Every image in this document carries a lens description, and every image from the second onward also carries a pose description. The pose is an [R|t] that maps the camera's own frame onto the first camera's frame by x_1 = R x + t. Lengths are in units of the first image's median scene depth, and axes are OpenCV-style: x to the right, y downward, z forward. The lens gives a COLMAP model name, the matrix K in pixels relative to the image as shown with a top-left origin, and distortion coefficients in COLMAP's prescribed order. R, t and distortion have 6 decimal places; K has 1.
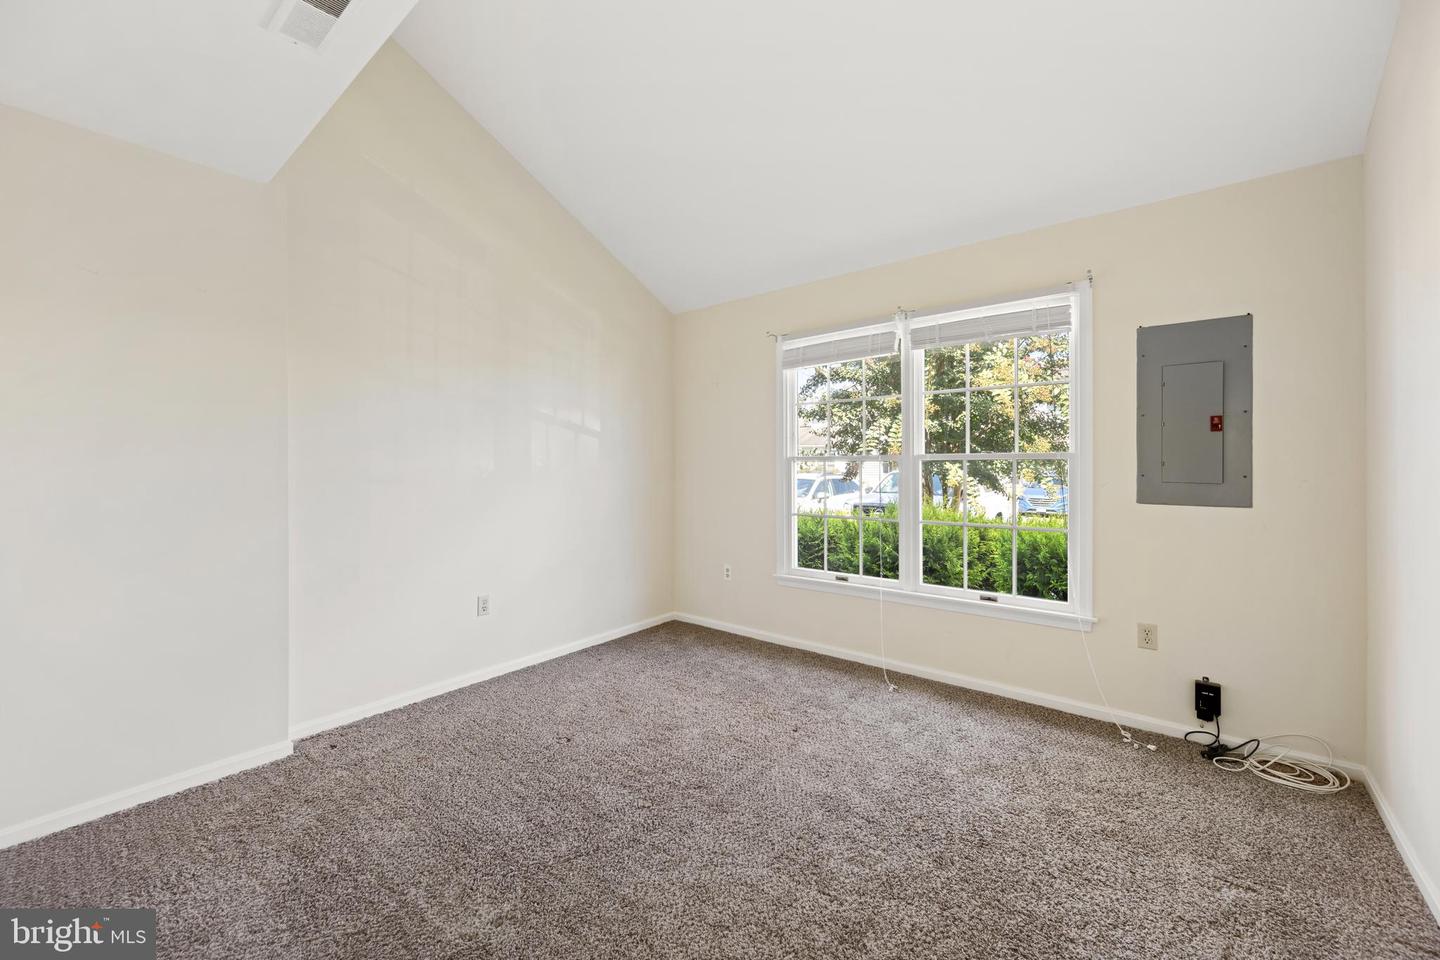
lens RADIAL K [[568.7, 0, 719.9], [0, 568.7, 463.8], [0, 0, 1]] dist [-0.000090, 0.000408]
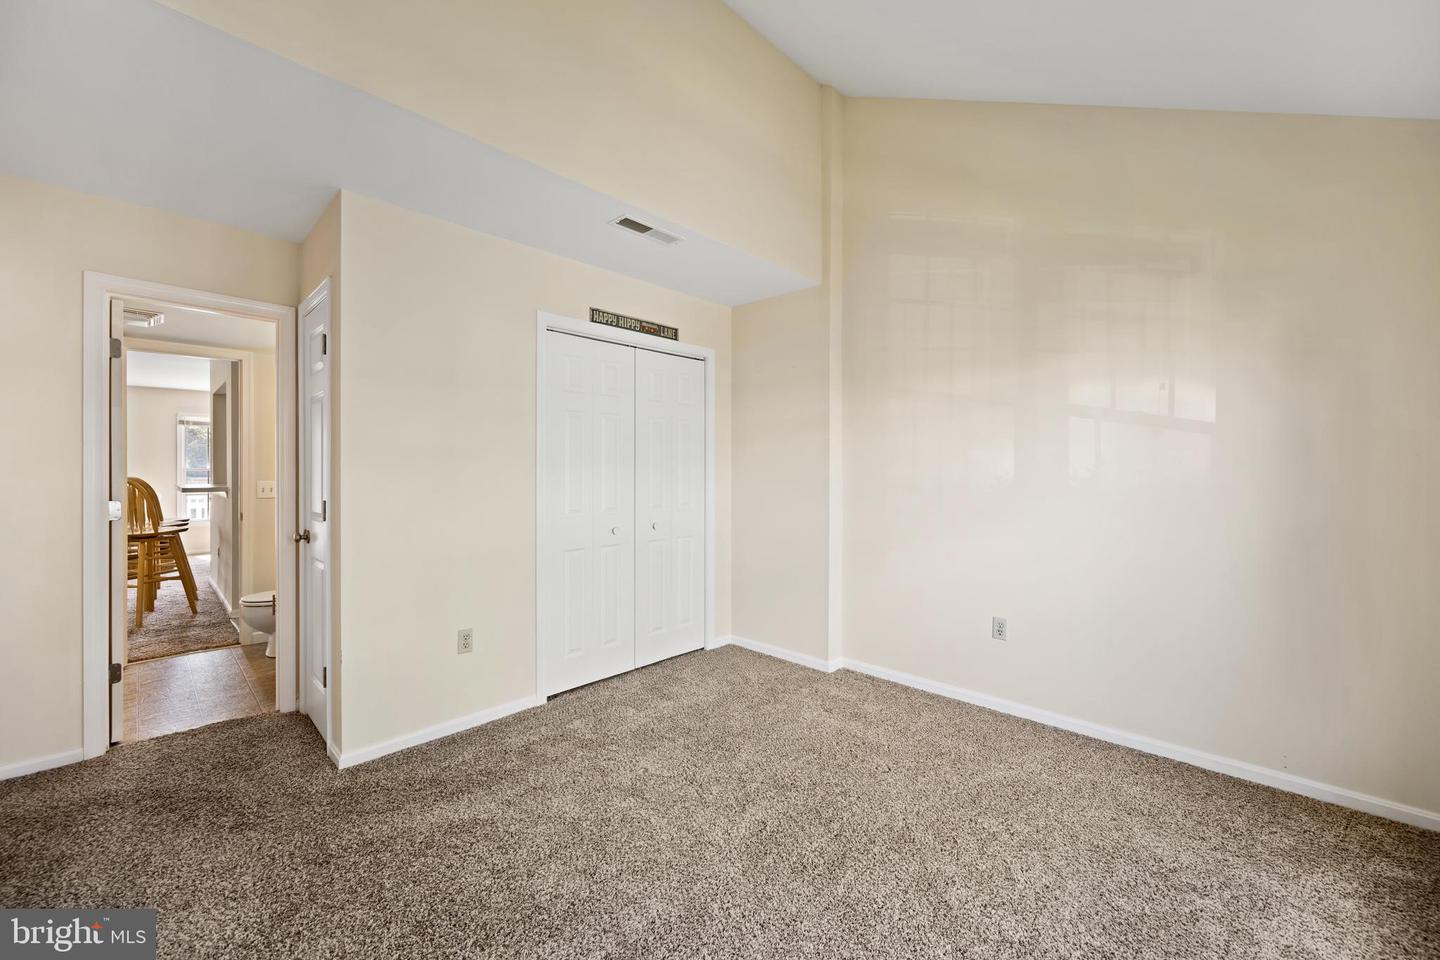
lens RADIAL K [[568.7, 0, 719.9], [0, 568.7, 463.8], [0, 0, 1]] dist [-0.000090, 0.000408]
pose [[-0.083351, 0.002501, -0.996517, 0.526978], [-0.002895, 0.999992, 0.002752, -0.014929], [0.996516, 0.003115, -0.083343, 0.632493]]
